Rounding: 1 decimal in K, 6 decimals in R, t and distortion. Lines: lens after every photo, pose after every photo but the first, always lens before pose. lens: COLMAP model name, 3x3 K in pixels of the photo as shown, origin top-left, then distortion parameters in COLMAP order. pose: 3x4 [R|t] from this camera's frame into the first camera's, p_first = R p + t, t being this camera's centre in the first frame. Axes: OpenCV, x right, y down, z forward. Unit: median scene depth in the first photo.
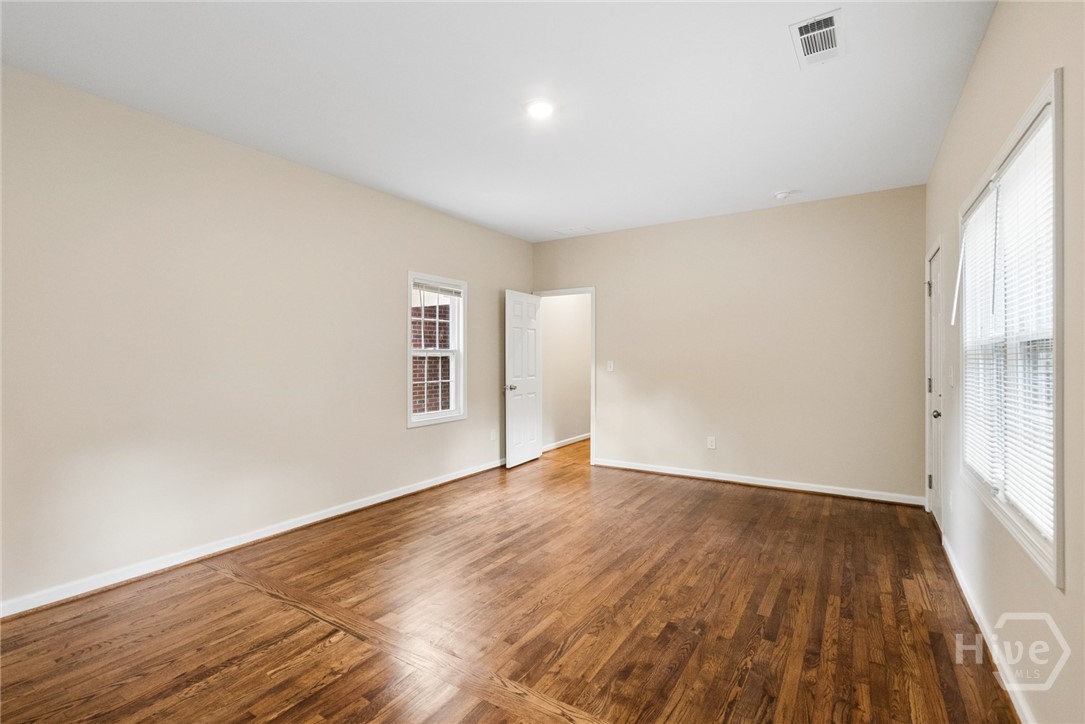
lens RADIAL K [[496.5, 0, 546.9], [0, 496.5, 366.0], [0, 0, 1]] dist [-0.000651, -0.000171]
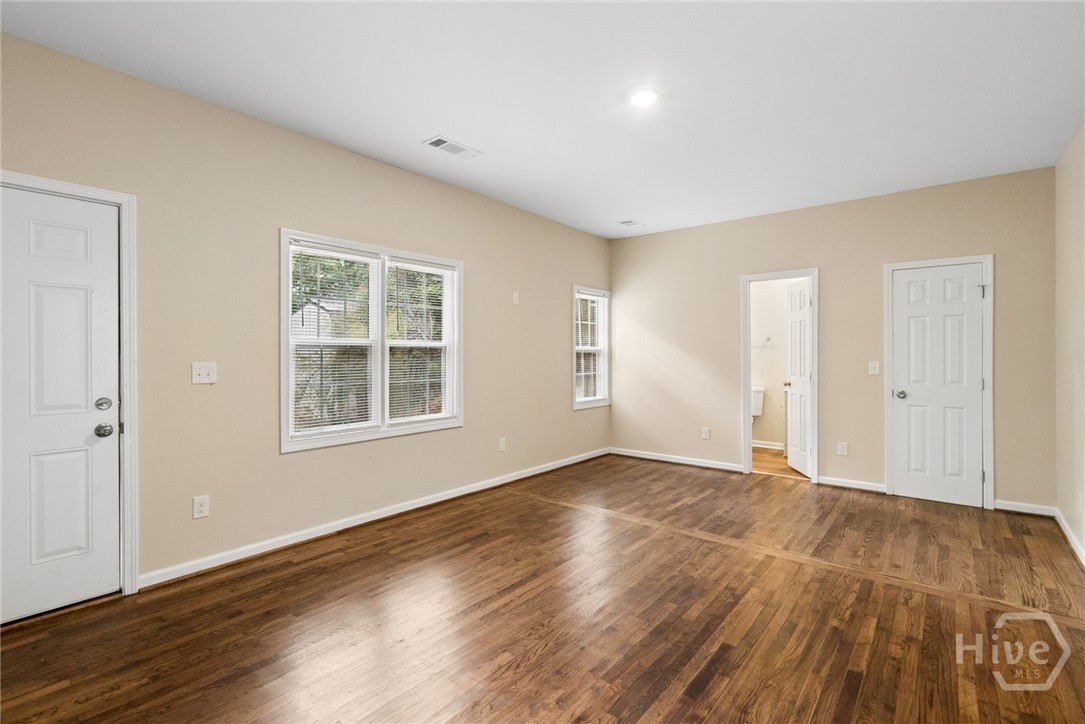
lens RADIAL K [[496.5, 0, 546.9], [0, 496.5, 366.0], [0, 0, 1]] dist [-0.000651, -0.000171]
pose [[-0.992790, -0.000850, 0.119863, 0.059929], [0.003947, 0.999200, 0.039785, -0.031127], [-0.119801, 0.039971, -0.991993, 2.019339]]
